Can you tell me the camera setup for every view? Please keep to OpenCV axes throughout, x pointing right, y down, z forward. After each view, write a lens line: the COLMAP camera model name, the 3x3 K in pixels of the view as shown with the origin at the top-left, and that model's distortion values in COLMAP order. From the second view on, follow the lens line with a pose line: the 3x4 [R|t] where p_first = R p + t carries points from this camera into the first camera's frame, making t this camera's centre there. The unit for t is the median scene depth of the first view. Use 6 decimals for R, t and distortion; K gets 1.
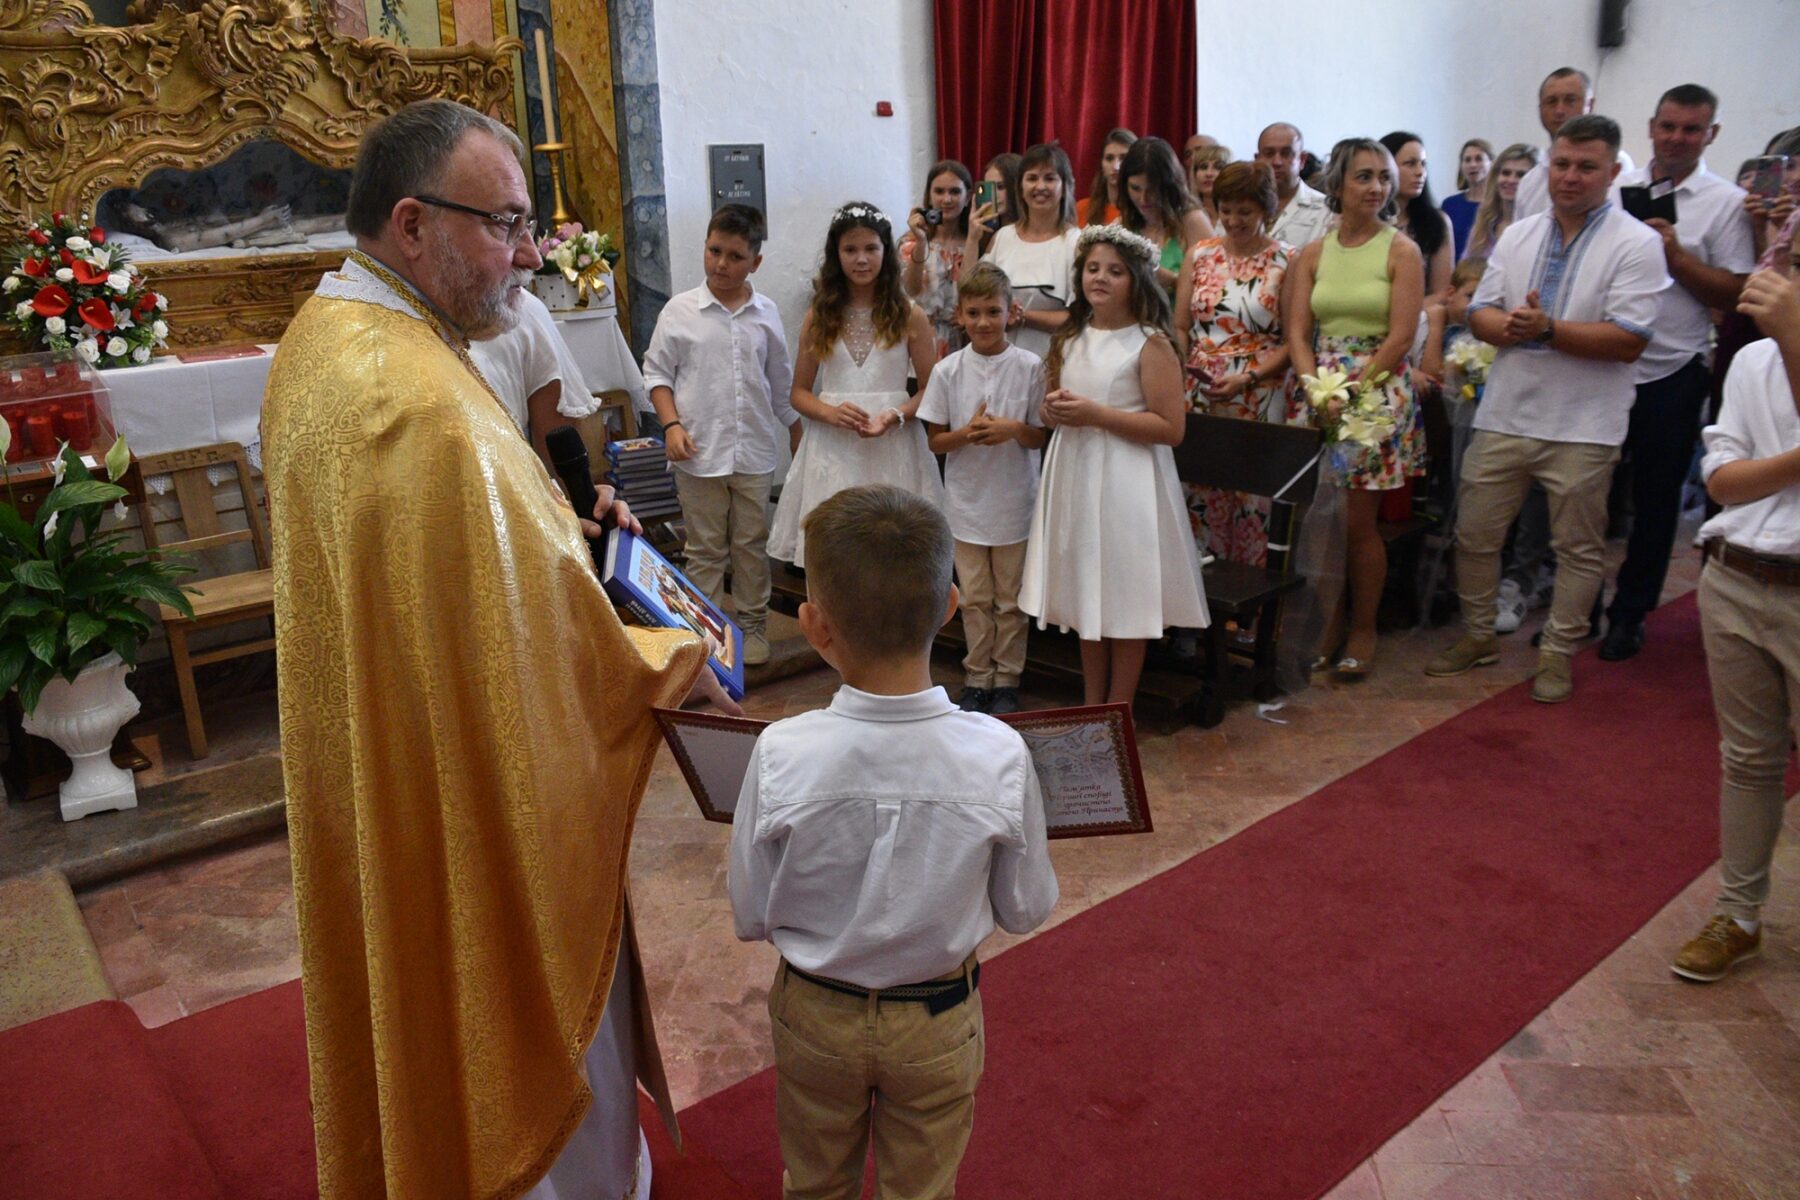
lens RADIAL K [[1437.0, 0, 896.9], [0, 1437.0, 609.5], [0, 0, 1]] dist [-0.143670, 0.152224]
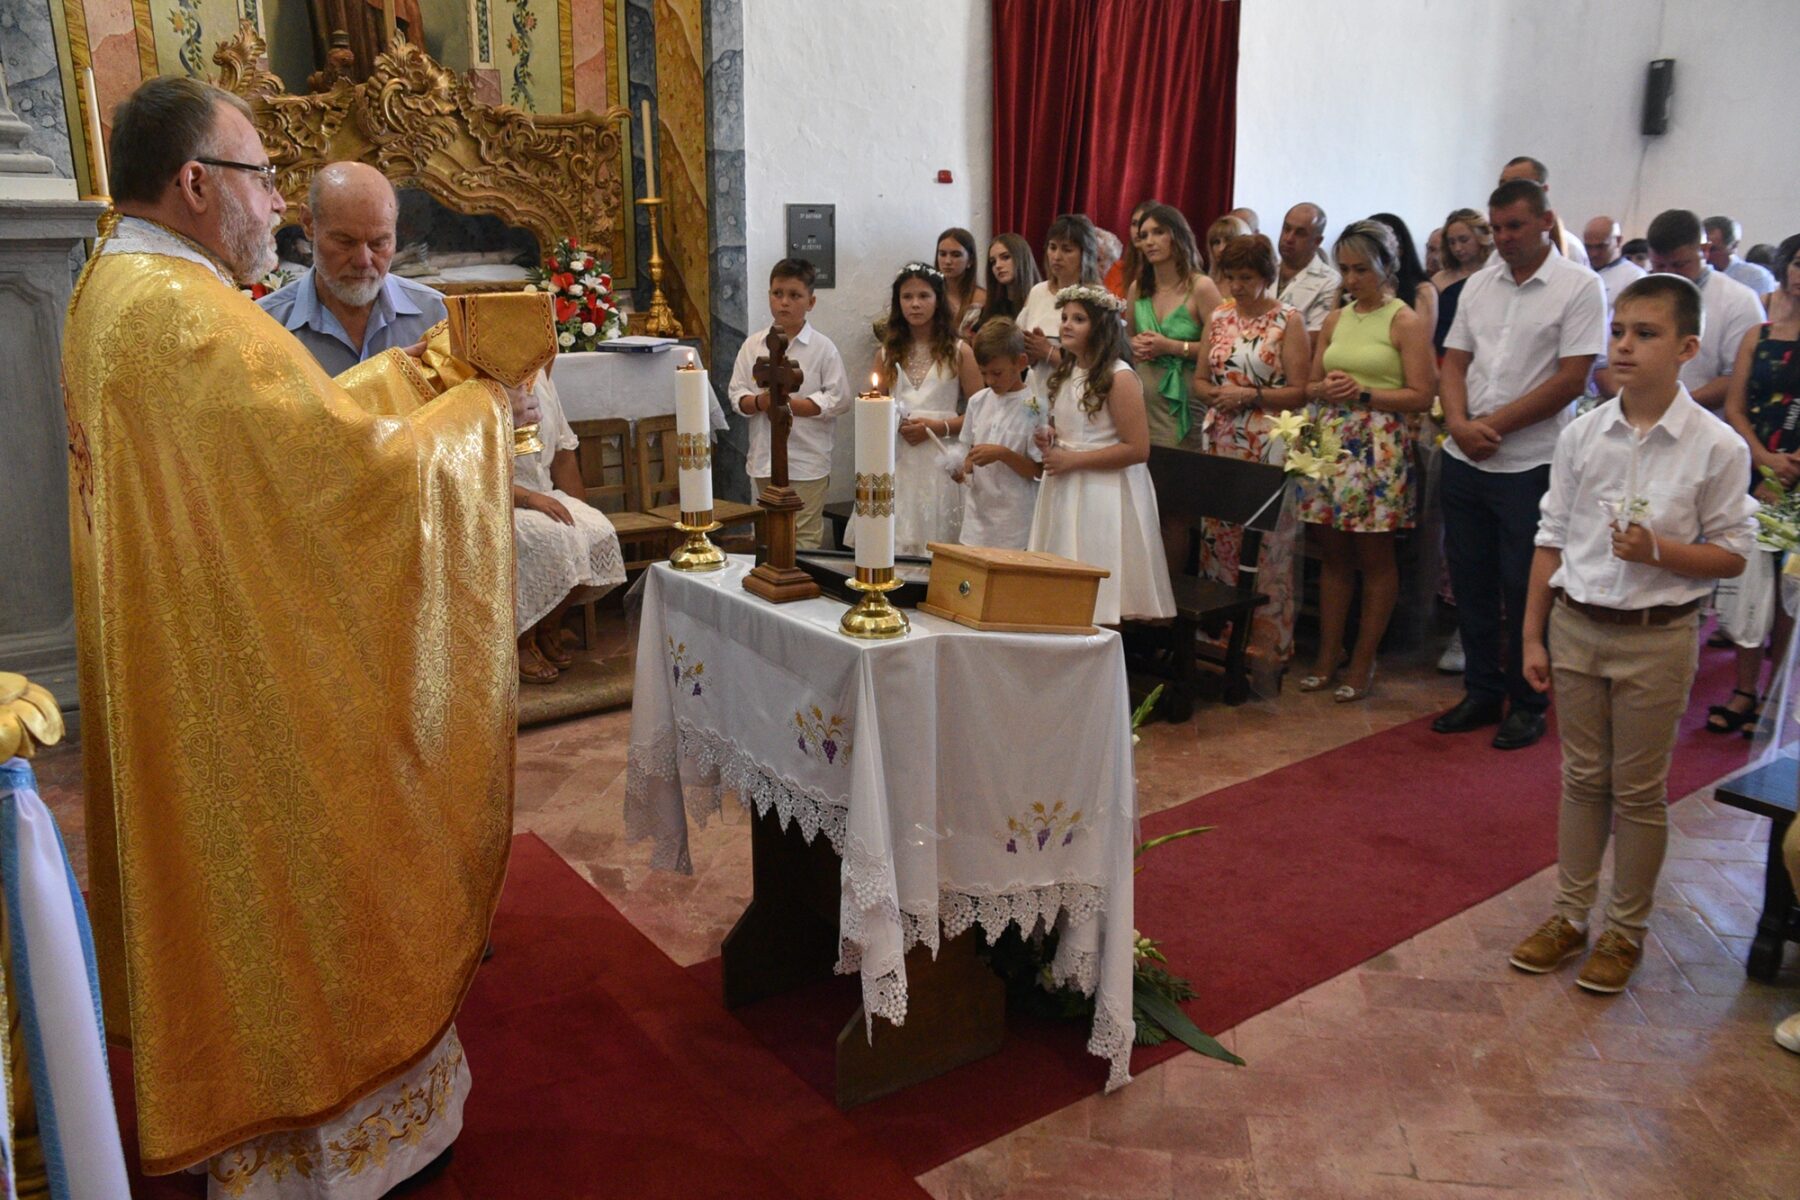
lens RADIAL K [[1437.0, 0, 896.9], [0, 1437.0, 609.5], [0, 0, 1]] dist [-0.143670, 0.152224]
pose [[0.996653, 0.048653, -0.065689, 0.057001], [-0.050999, 0.998101, -0.034533, 0.042523], [0.063884, 0.037767, 0.997242, -0.157062]]
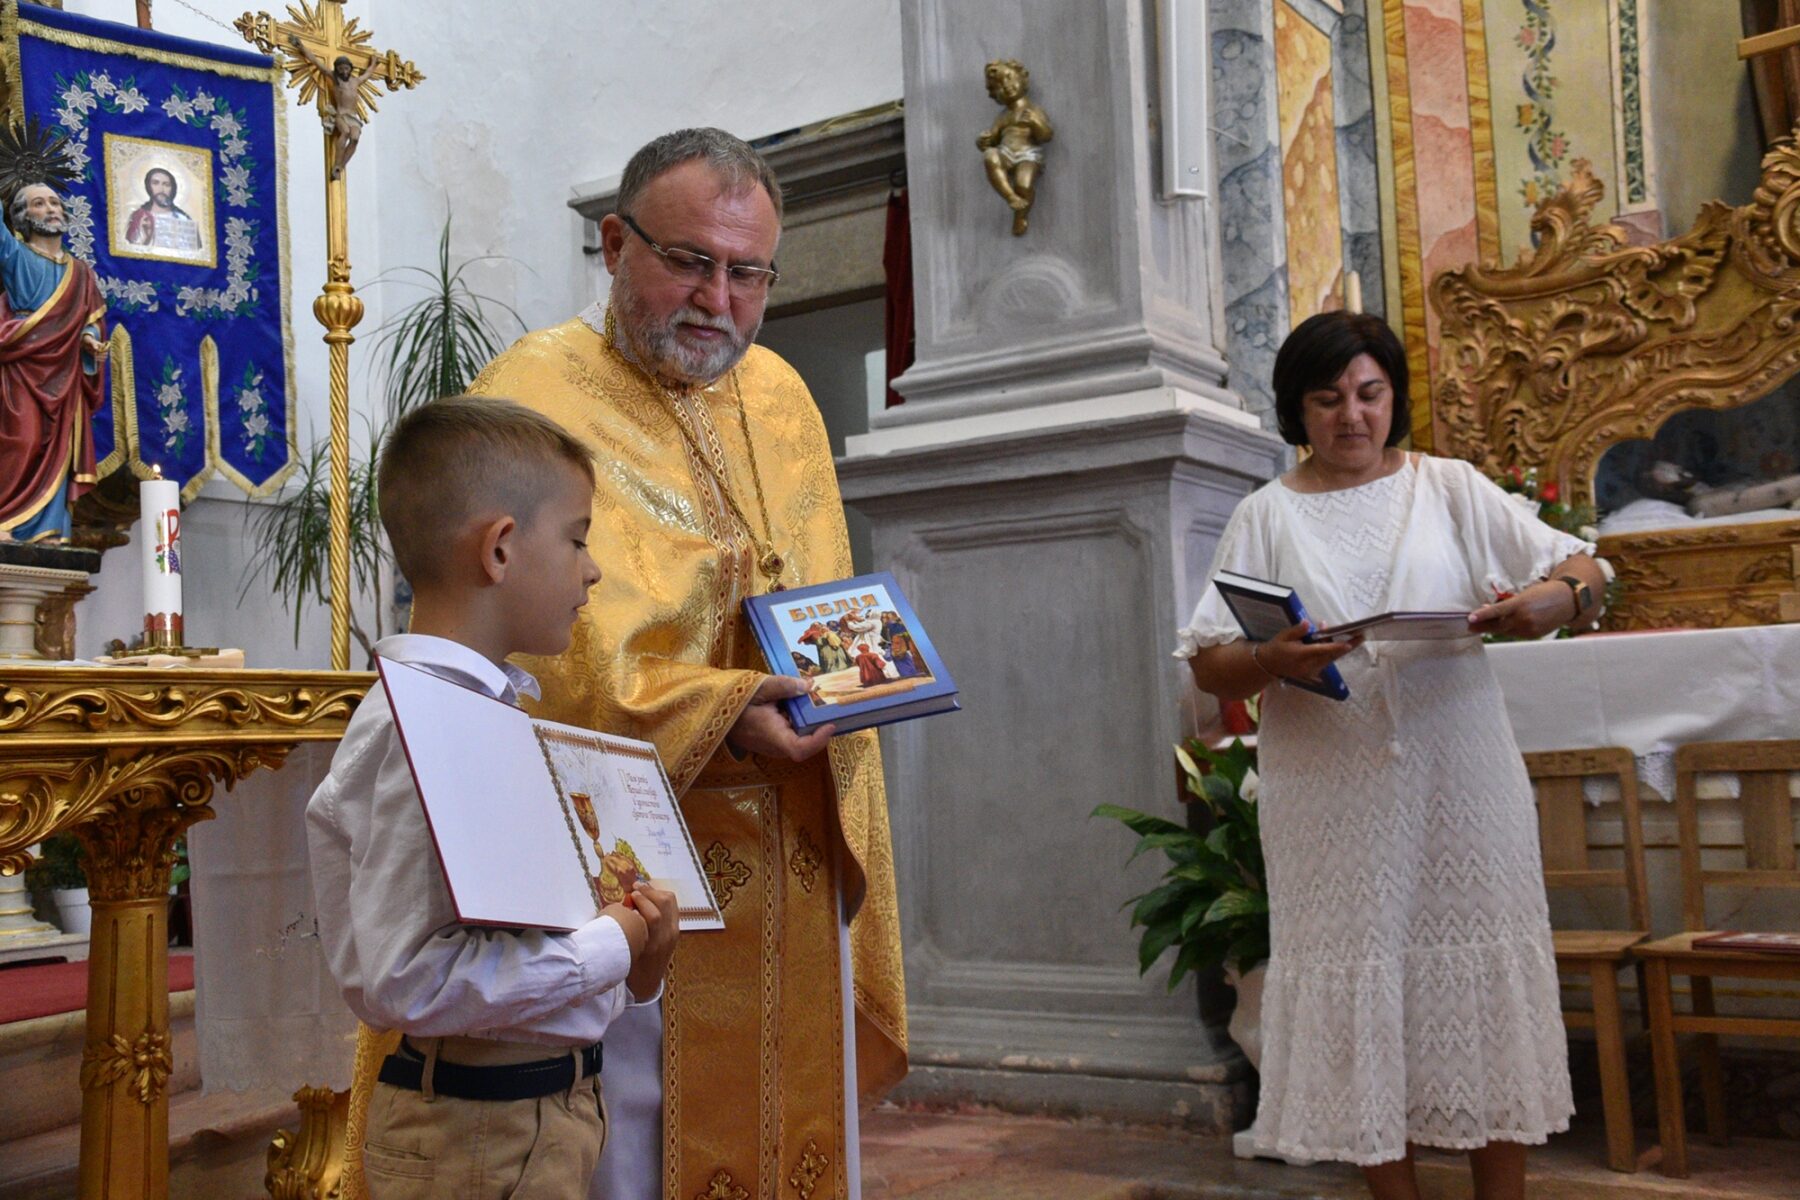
lens RADIAL K [[1950.1, 0, 909.8], [0, 1950.1, 600.1], [0, 0, 1]] dist [-0.005464, 0.375487]
pose [[0.262621, -0.061869, -0.962913, 0.385748], [-0.253903, 0.958342, -0.130824, 0.031312], [0.930894, 0.278843, 0.235972, 0.372193]]
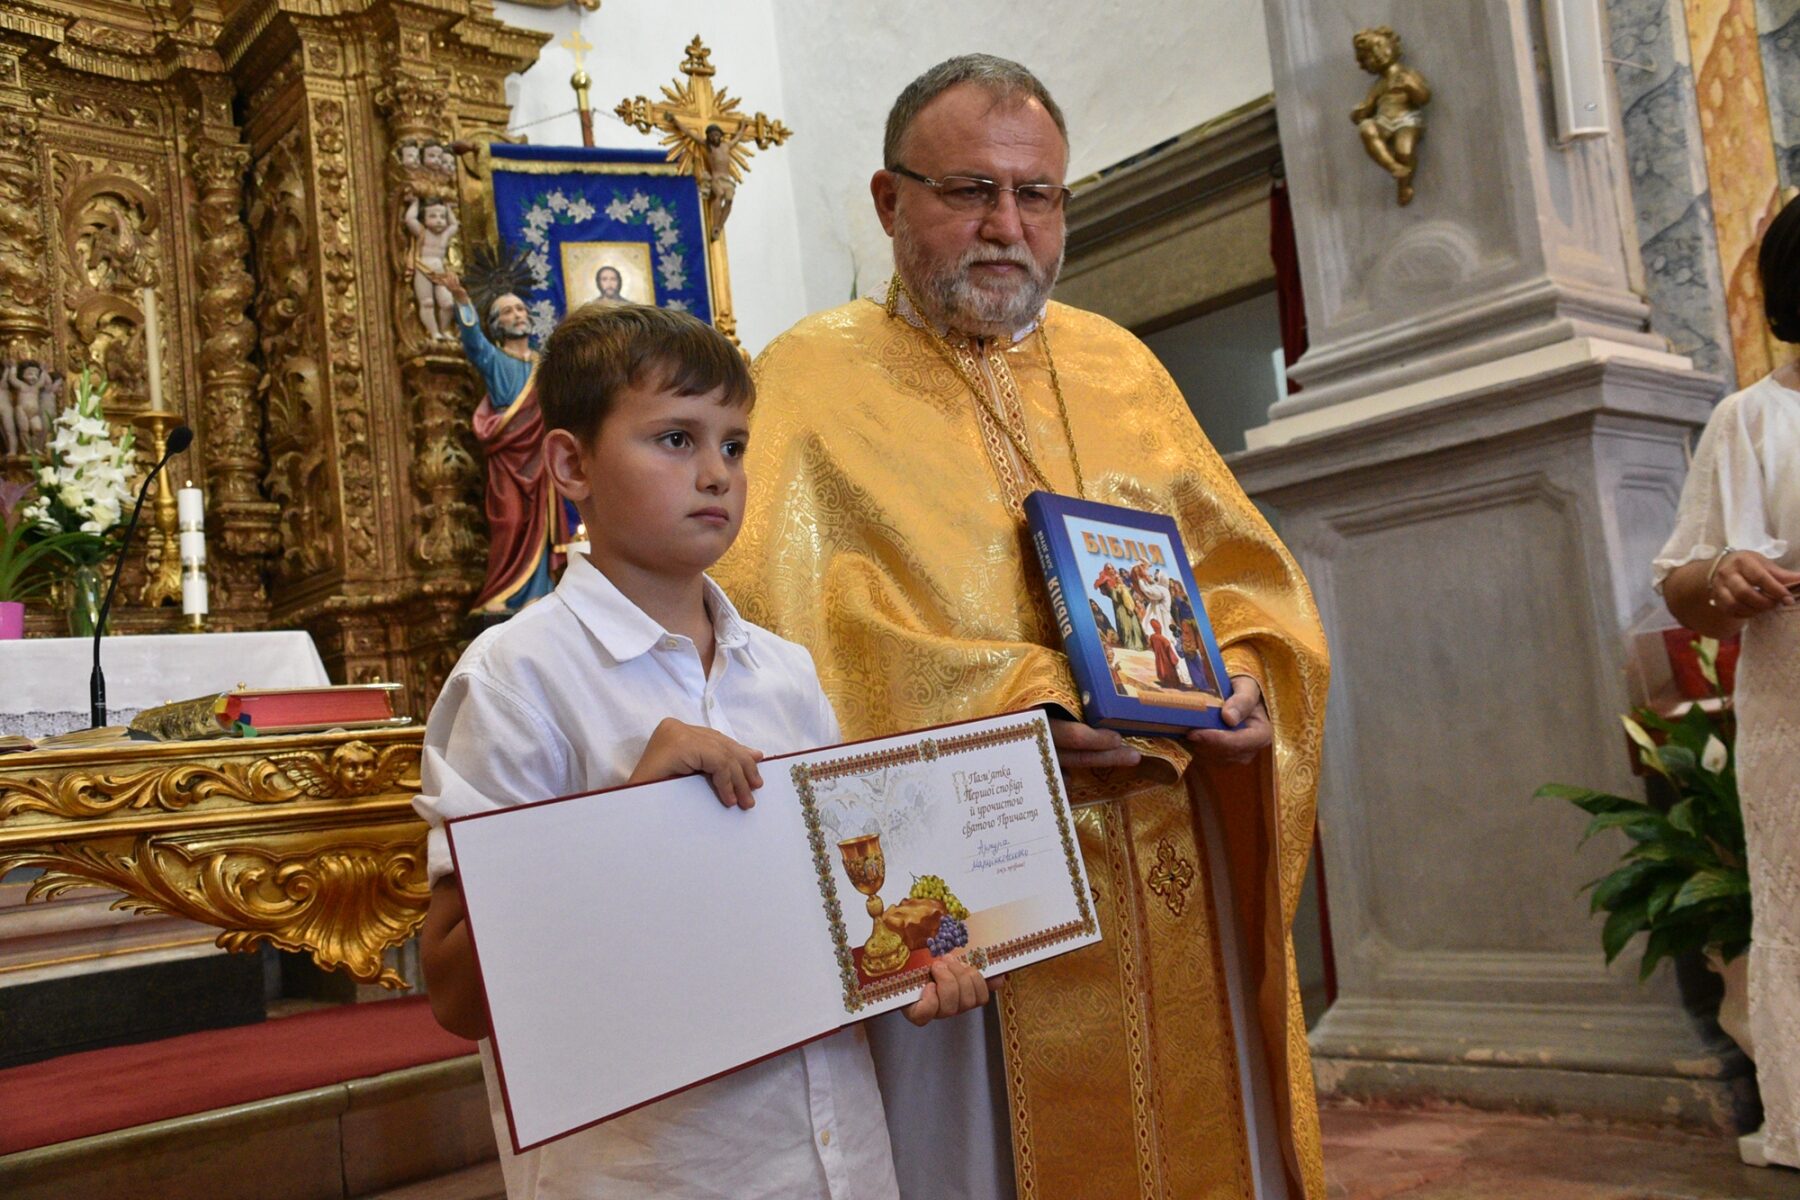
lens RADIAL K [[1786.4, 0, 910.9], [0, 1786.4, 604.9], [0, 0, 1]] dist [-0.056118, 0.318952]
pose [[0.008757, -0.077640, -0.996943, 0.310179], [-0.190711, 0.978552, -0.077883, 0.017294], [0.981607, 0.190810, -0.006238, 0.414594]]
